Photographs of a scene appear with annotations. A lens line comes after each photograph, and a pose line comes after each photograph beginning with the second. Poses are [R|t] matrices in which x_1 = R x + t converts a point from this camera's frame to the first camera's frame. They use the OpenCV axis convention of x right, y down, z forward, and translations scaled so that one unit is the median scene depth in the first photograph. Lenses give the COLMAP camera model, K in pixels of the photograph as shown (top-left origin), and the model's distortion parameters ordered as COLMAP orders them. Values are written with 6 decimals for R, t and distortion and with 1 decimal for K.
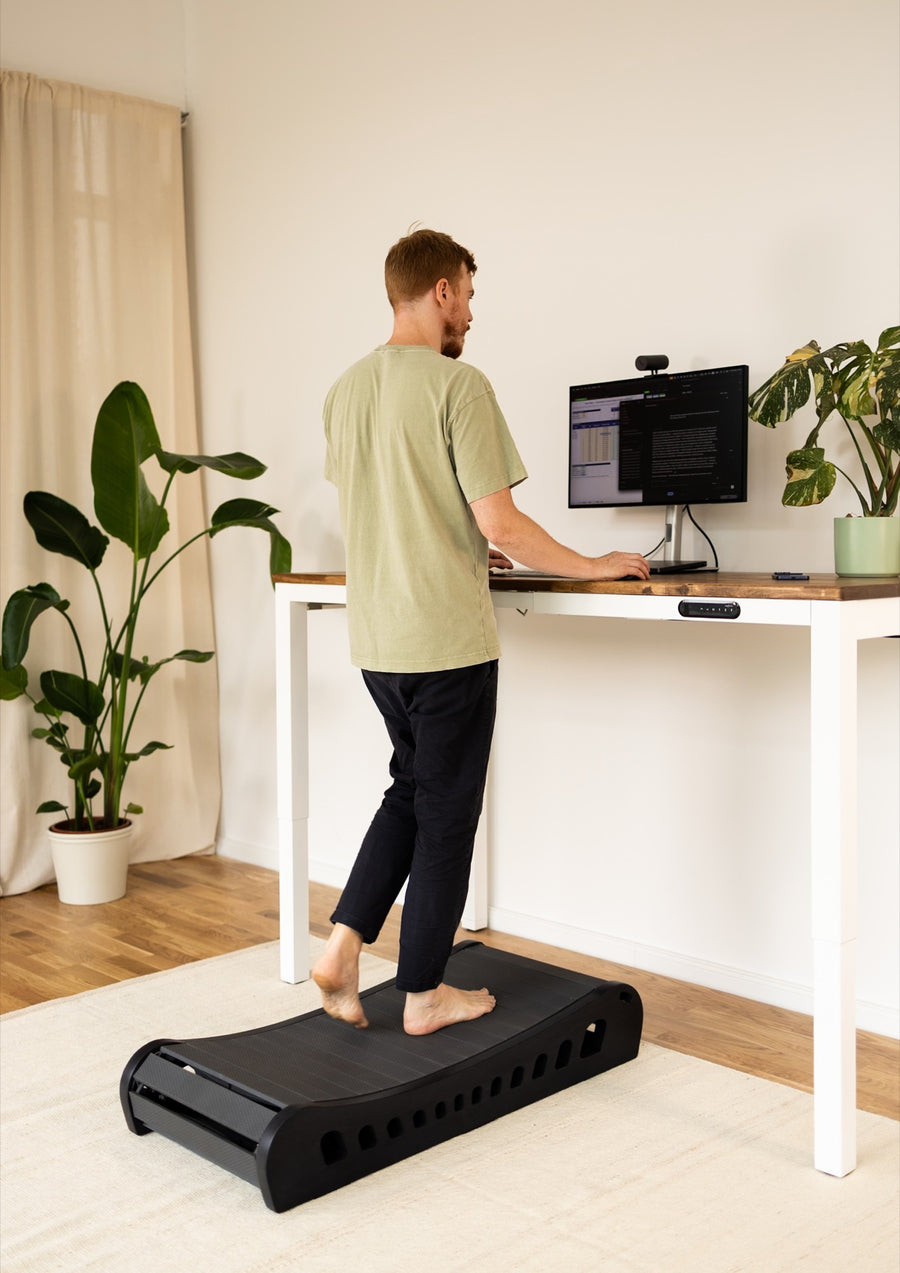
lens RADIAL K [[1406.4, 0, 448.9], [0, 1406.4, 582.5], [0, 0, 1]] dist [0.014930, -0.009112]
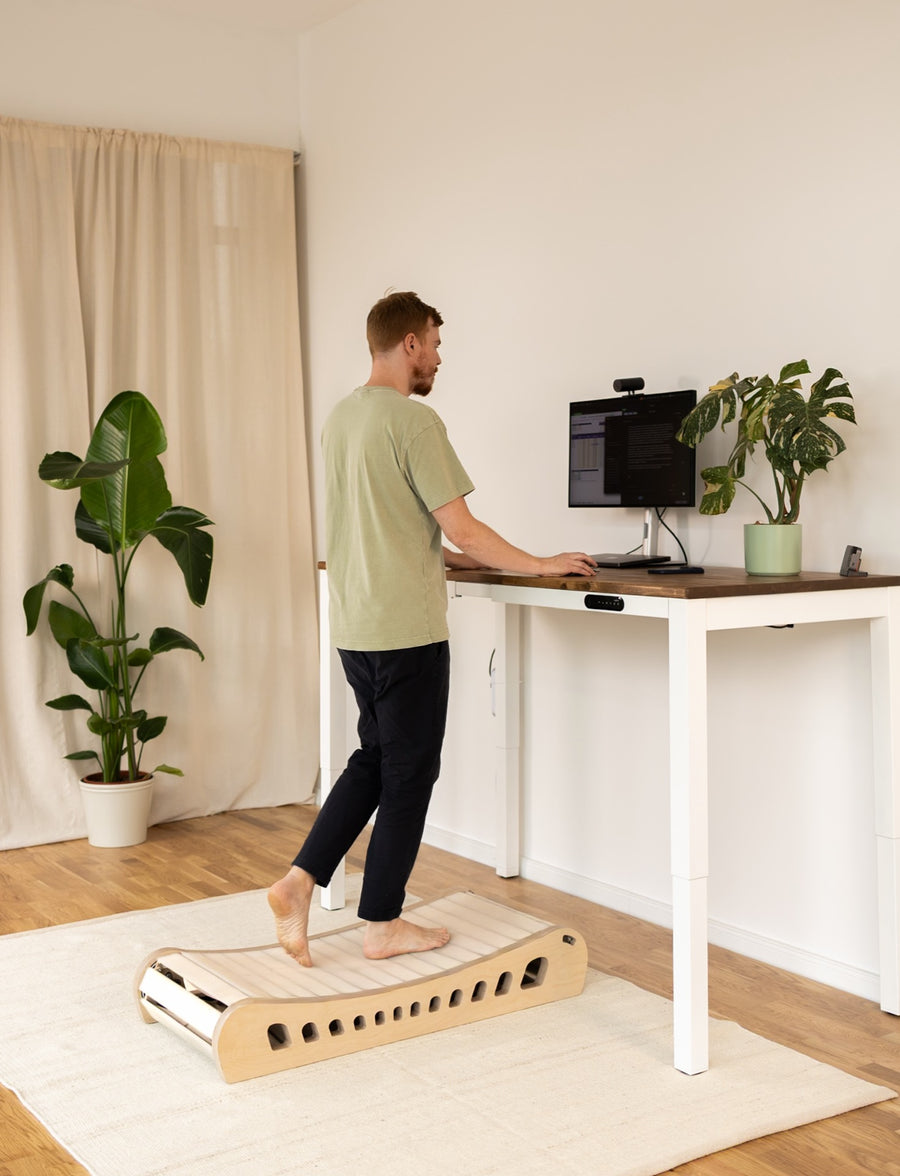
lens RADIAL K [[1537.3, 0, 437.9], [0, 1537.3, 466.2], [0, 0, 1]] dist [0.030616, 0.013955]
pose [[0.980250, -0.000964, -0.197760, 0.271519], [-0.008423, 0.998877, -0.046622, -0.031670], [0.197583, 0.047367, 0.979141, -0.308199]]
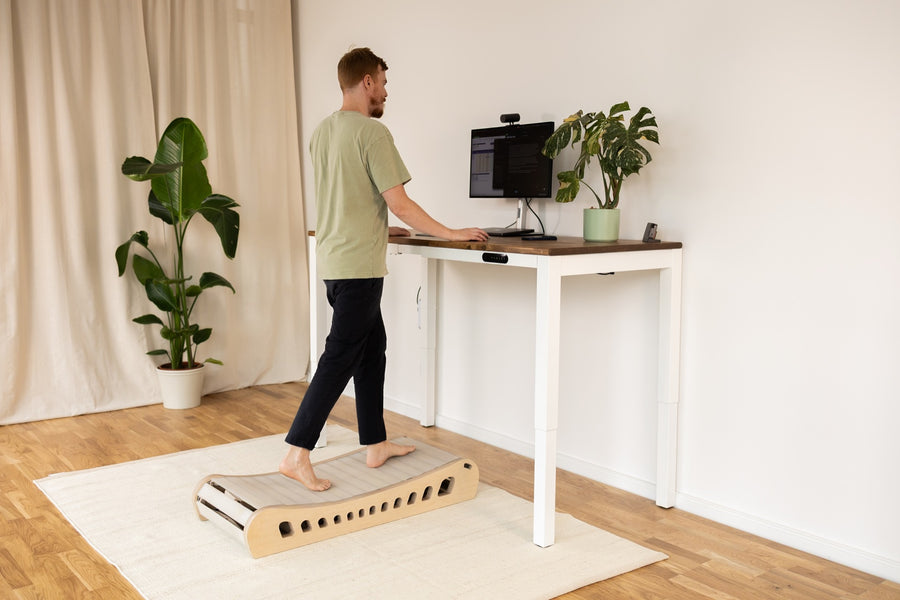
lens RADIAL K [[913.3, 0, 450.0], [0, 913.3, 300.0], [0, 0, 1]] dist [0.033613, -0.001397]
pose [[0.992663, 0.028855, -0.117423, 0.238837], [-0.018935, 0.996223, 0.084742, -0.024509], [0.119424, -0.081897, 0.989460, -0.211825]]
